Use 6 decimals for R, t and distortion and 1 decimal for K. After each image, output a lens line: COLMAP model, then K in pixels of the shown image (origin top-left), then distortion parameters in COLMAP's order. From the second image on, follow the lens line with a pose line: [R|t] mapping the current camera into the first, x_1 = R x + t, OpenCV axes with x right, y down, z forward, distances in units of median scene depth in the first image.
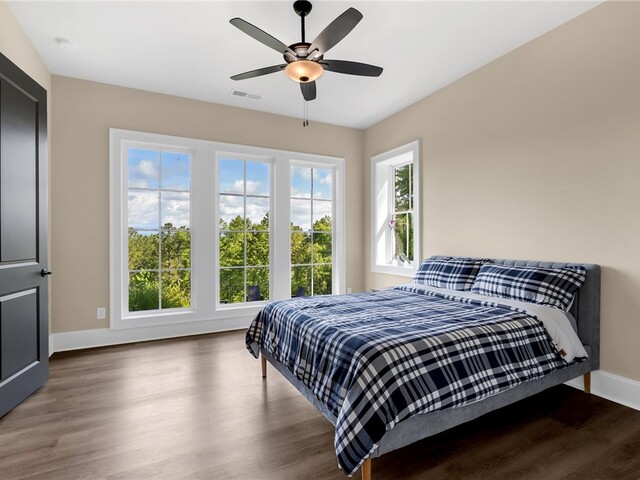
lens RADIAL K [[326.4, 0, 323.1], [0, 326.4, 241.1], [0, 0, 1]] dist [-0.007072, 0.000645]
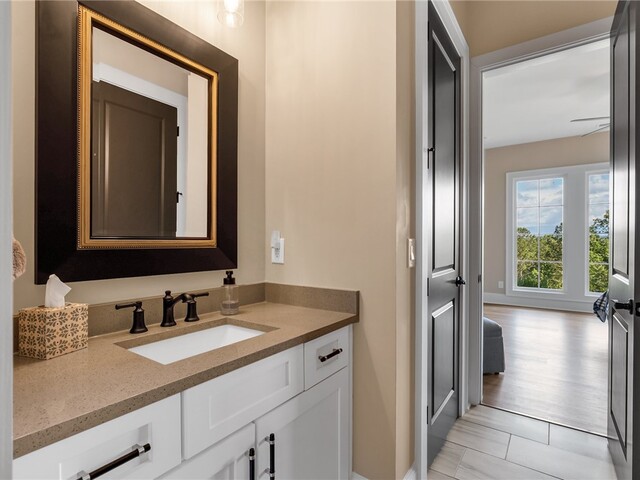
lens RADIAL K [[326.4, 0, 322.6], [0, 326.4, 240.8], [0, 0, 1]] dist [-0.007072, 0.000645]
pose [[0.466223, 0.001310, -0.884666, 0.366719], [-0.002478, 0.999997, 0.000175, -0.000925], [0.884664, 0.002111, 0.466225, -0.583546]]
